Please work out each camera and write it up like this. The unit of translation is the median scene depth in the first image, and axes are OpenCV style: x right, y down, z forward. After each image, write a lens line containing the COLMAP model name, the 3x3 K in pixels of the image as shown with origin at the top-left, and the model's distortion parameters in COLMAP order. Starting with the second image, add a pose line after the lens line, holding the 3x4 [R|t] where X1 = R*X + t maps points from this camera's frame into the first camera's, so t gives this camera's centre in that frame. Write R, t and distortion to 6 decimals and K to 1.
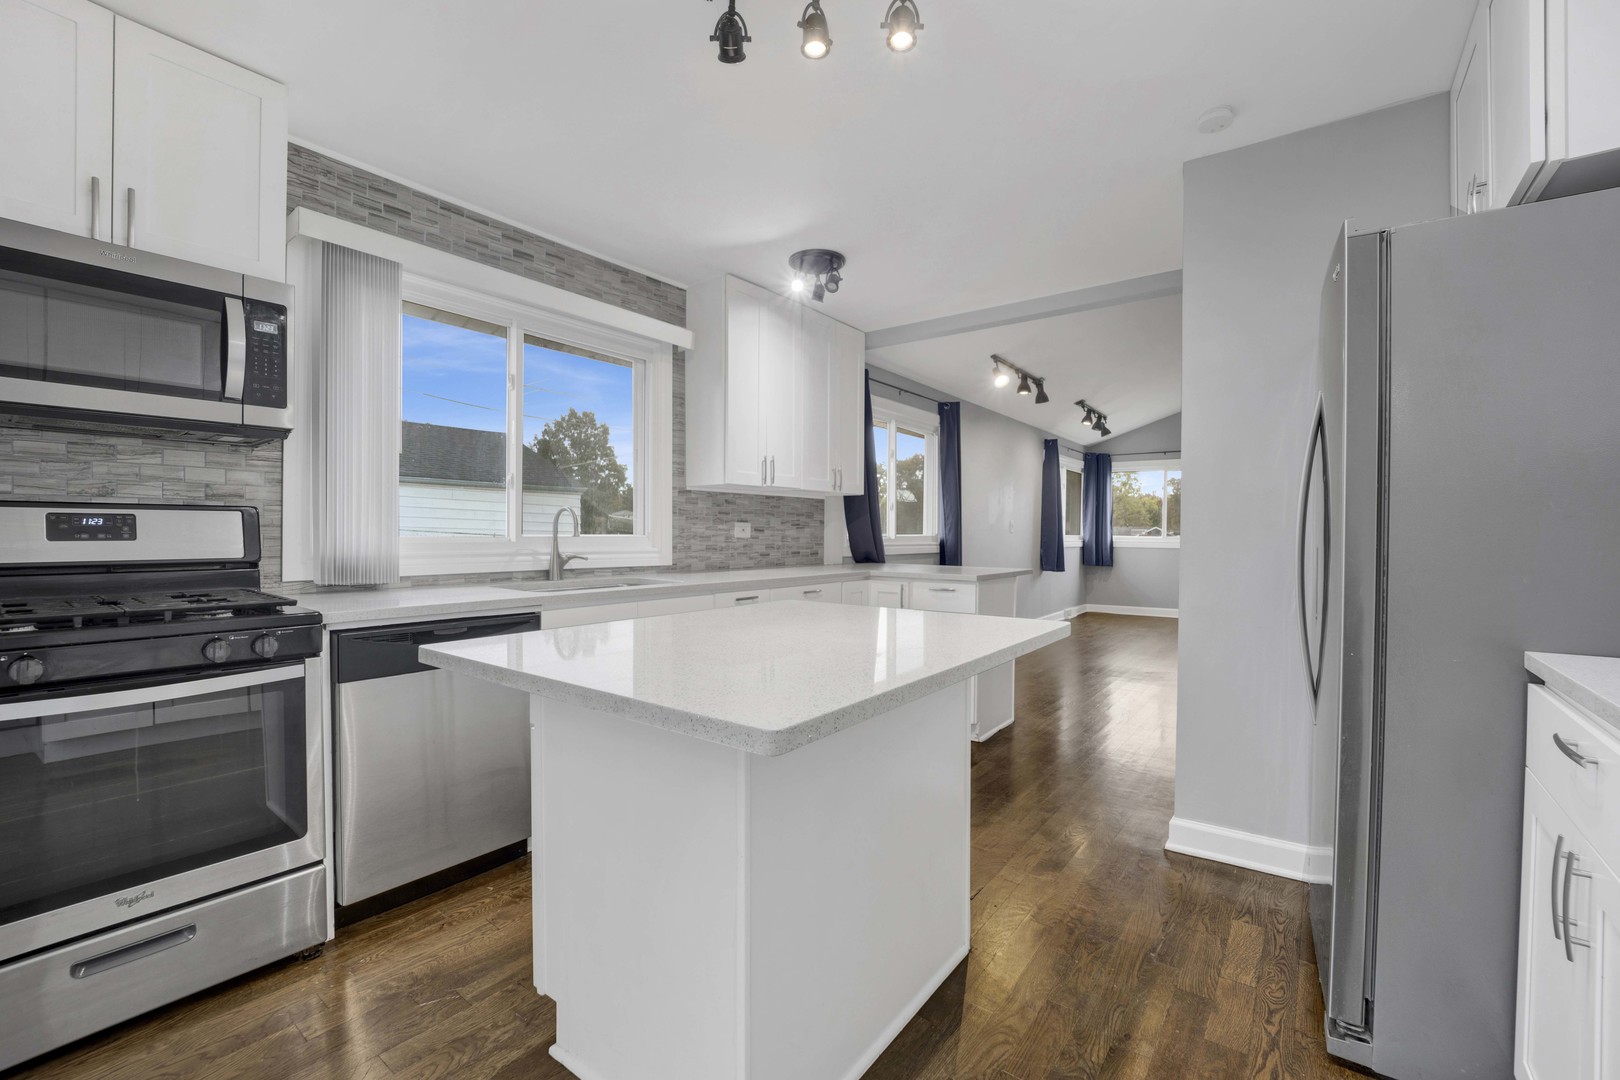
lens RADIAL K [[698.0, 0, 823.3], [0, 698.0, 541.0], [0, 0, 1]] dist [-0.055010, -0.000021]
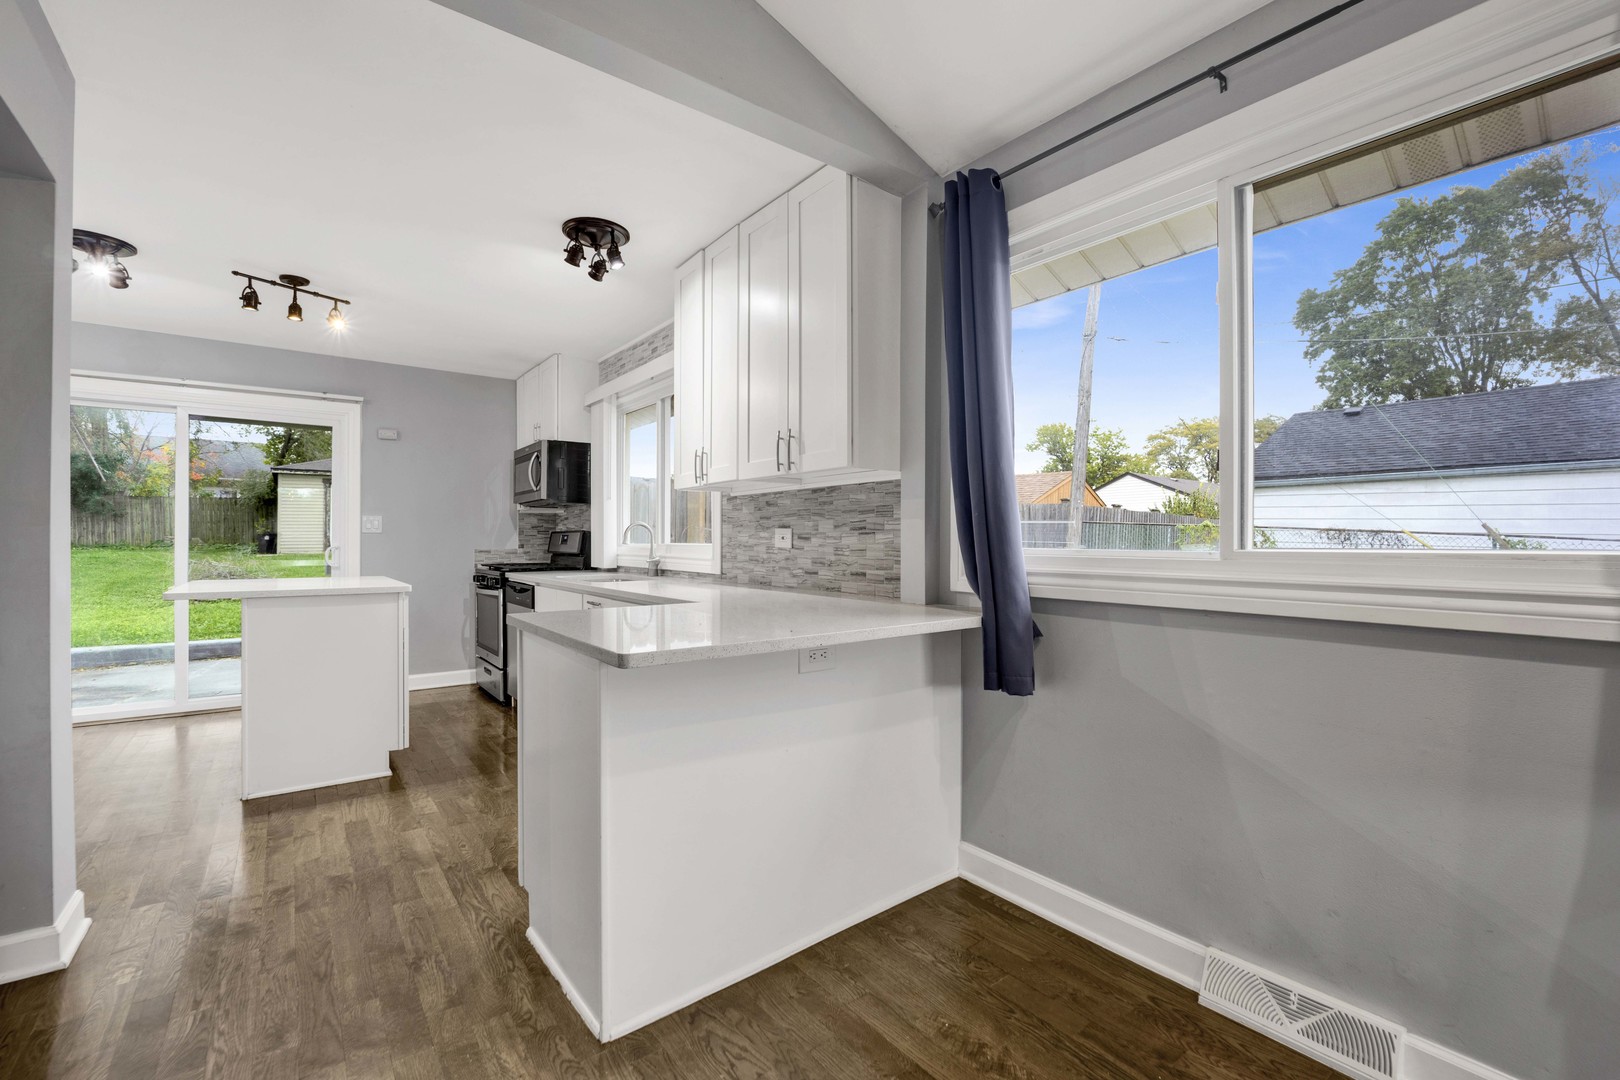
lens RADIAL K [[698.0, 0, 823.3], [0, 698.0, 541.0], [0, 0, 1]] dist [-0.055010, -0.000021]
pose [[-0.286629, -0.007683, -0.958011, 0.610832], [-0.016909, 0.999853, -0.002959, -0.010871], [0.957893, 0.015351, -0.286716, 1.258266]]
